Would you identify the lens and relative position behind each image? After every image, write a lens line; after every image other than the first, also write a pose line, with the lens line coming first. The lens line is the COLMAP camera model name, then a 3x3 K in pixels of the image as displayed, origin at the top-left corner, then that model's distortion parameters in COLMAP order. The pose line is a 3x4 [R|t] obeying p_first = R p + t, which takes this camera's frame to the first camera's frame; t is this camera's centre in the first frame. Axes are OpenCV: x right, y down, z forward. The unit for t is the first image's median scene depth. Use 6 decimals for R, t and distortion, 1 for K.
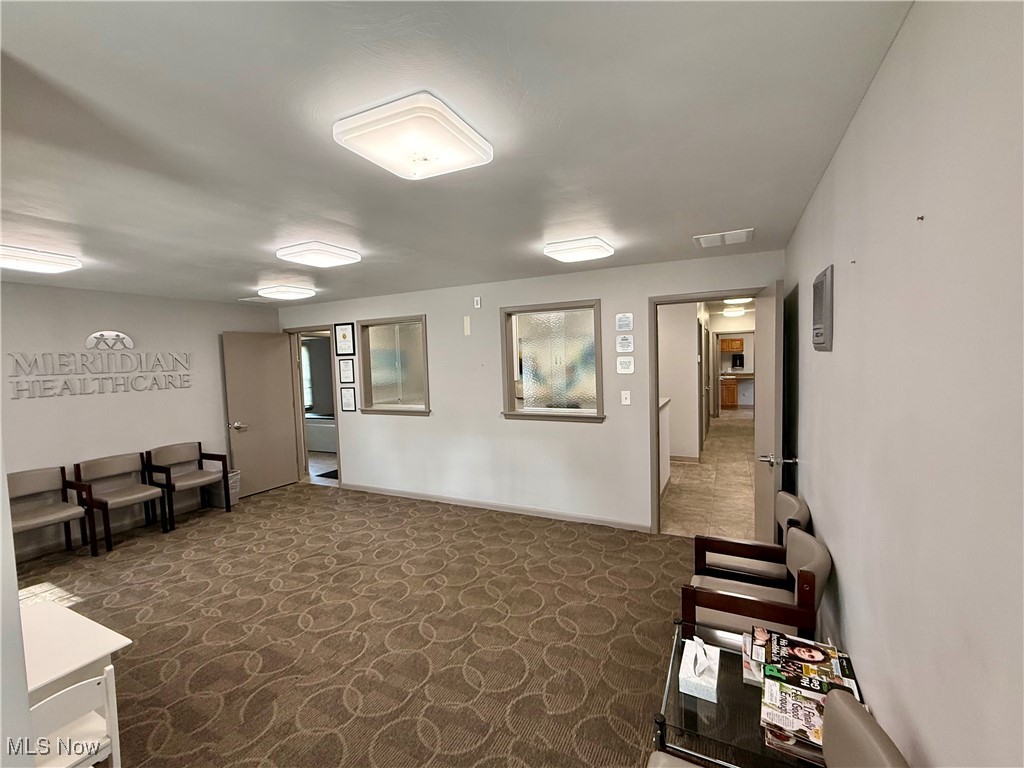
lens RADIAL K [[439.4, 0, 512.0], [0, 439.4, 384.0], [0, 0, 1]] dist [0.001018, -0.000194]
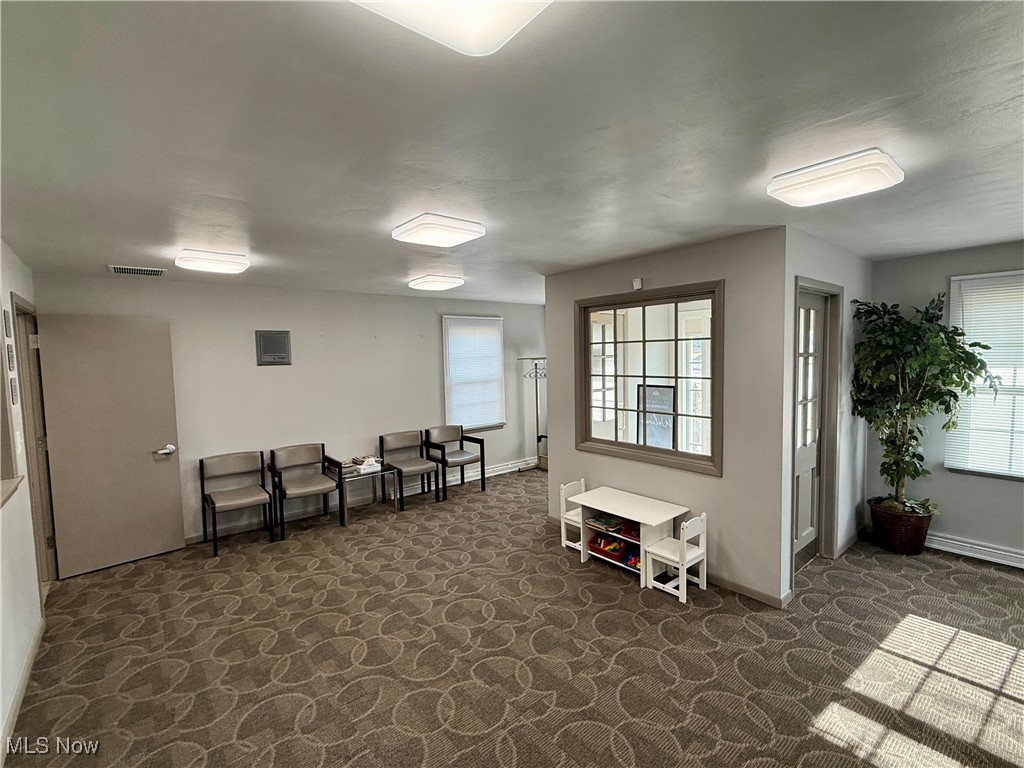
lens RADIAL K [[468.0, 0, 512.0], [0, 468.0, 384.0], [0, 0, 1]] dist [0.001815, -0.000029]
pose [[-0.915588, 0.025752, 0.401293, -0.634975], [0.075325, 0.991266, 0.108249, -0.067900], [-0.395001, 0.129338, -0.909531, 1.243373]]
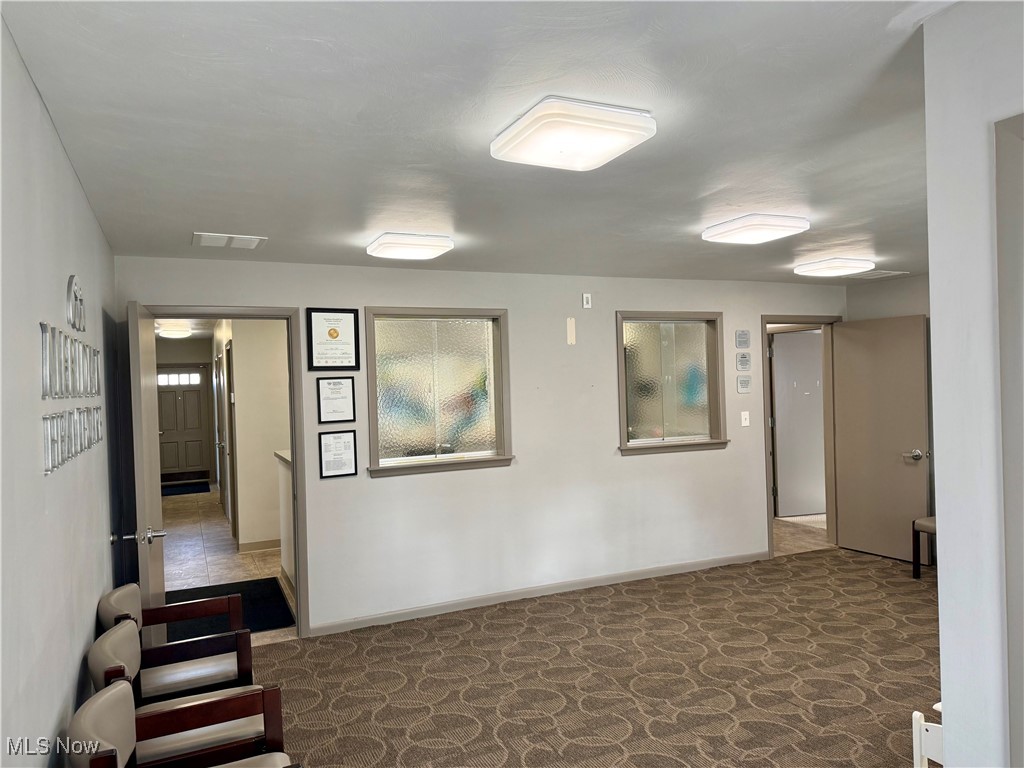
lens RADIAL K [[714.4, 0, 512.0], [0, 714.4, 384.0], [0, 0, 1]] dist [0.074493, -0.088780]
pose [[0.624198, 0.009696, 0.781206, -1.183149], [0.056061, 0.996789, -0.057165, 0.016036], [-0.779252, 0.079478, 0.621650, 0.395820]]
